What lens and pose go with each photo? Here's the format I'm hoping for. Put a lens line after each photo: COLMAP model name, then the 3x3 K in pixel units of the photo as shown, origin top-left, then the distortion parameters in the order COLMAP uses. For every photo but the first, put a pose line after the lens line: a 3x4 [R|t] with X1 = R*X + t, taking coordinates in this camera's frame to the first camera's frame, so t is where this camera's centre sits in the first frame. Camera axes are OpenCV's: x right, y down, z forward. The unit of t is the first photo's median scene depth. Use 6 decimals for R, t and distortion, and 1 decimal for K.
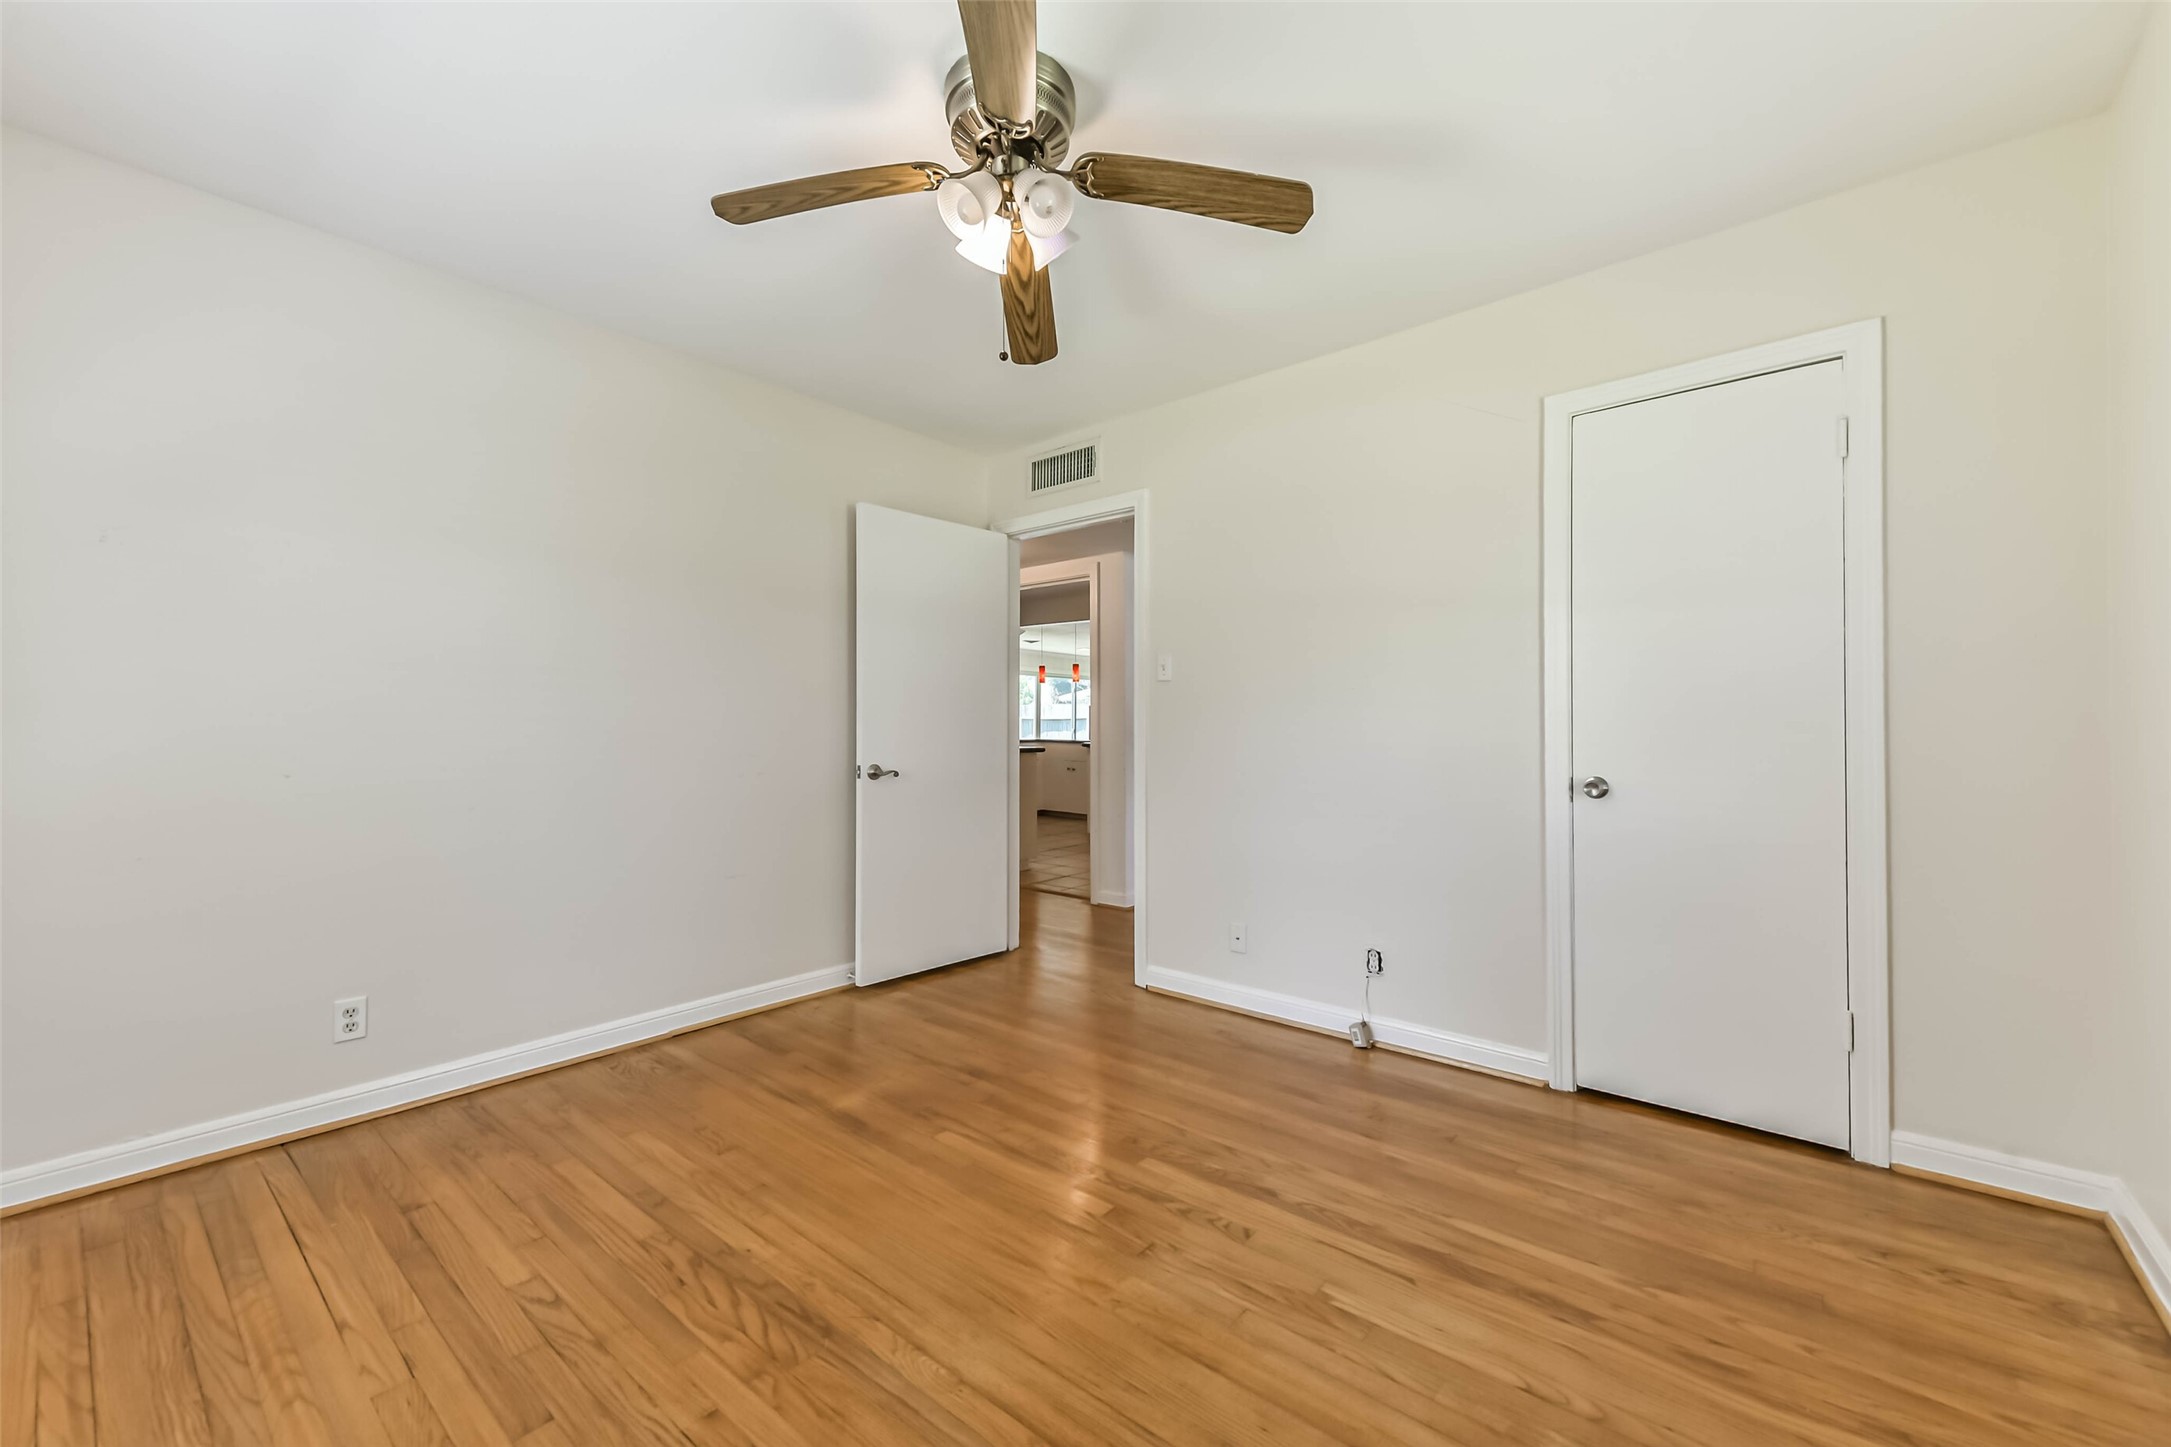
lens RADIAL K [[844.9, 0, 1079.5], [0, 844.9, 739.7], [0, 0, 1]] dist [0.016646, -0.008003]
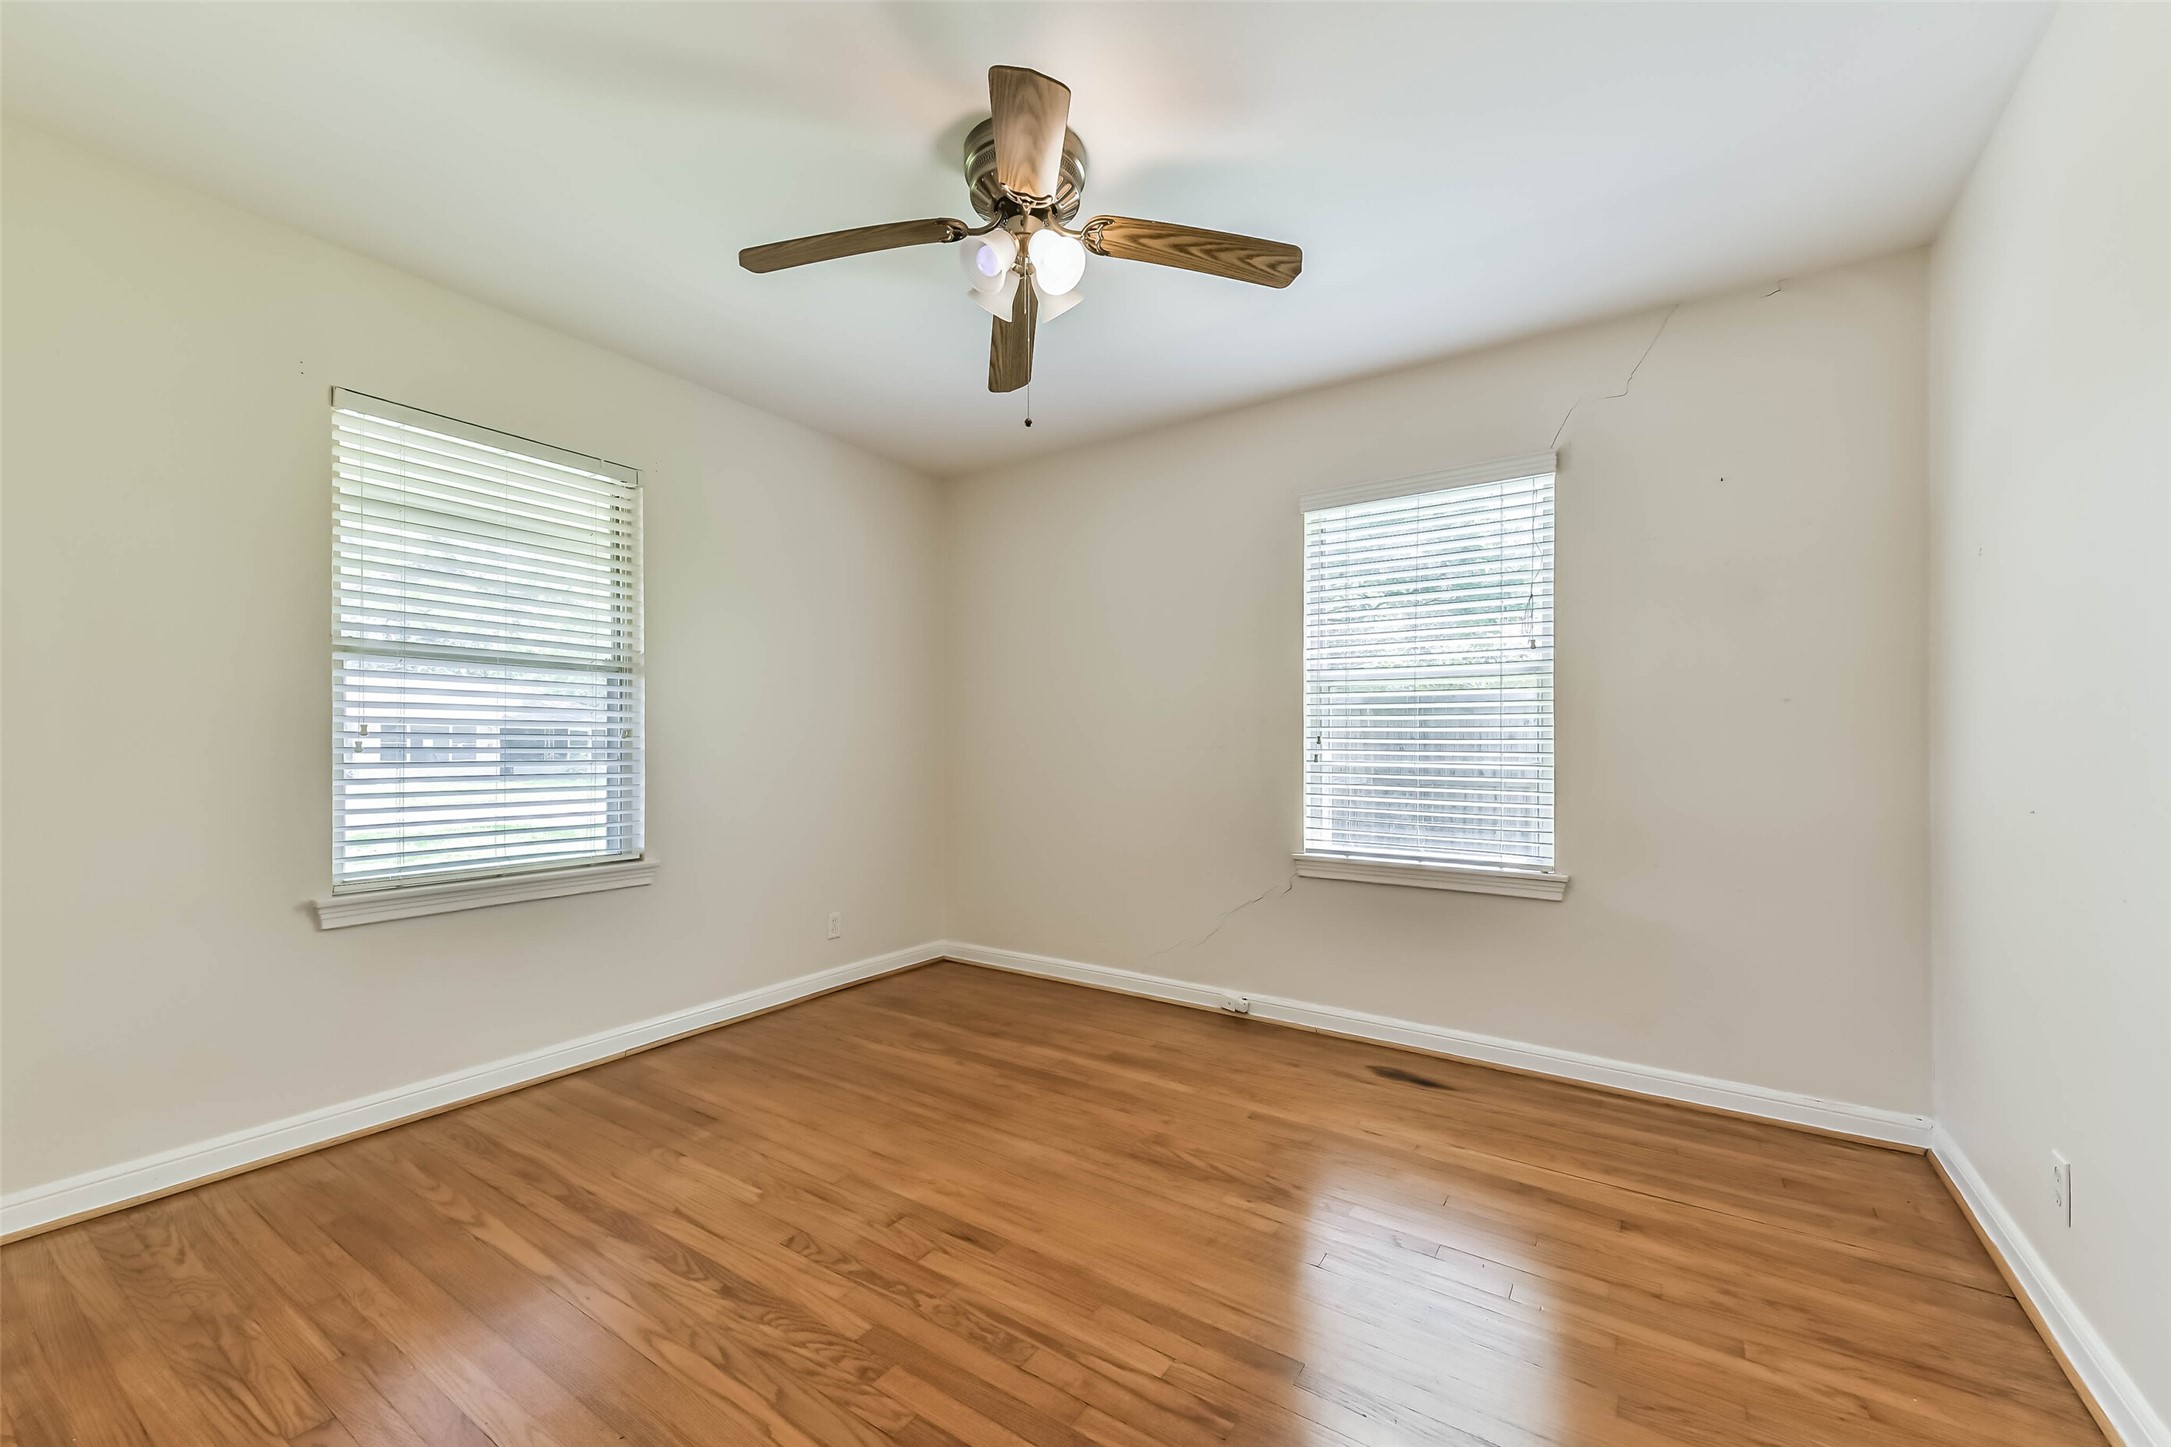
lens RADIAL K [[844.9, 0, 1079.5], [0, 844.9, 739.7], [0, 0, 1]] dist [0.016646, -0.008003]
pose [[-0.994176, -0.004692, -0.107669, -0.034400], [-0.004633, 0.999989, -0.000805, -0.019513], [0.107672, -0.000302, -0.994186, 2.042109]]
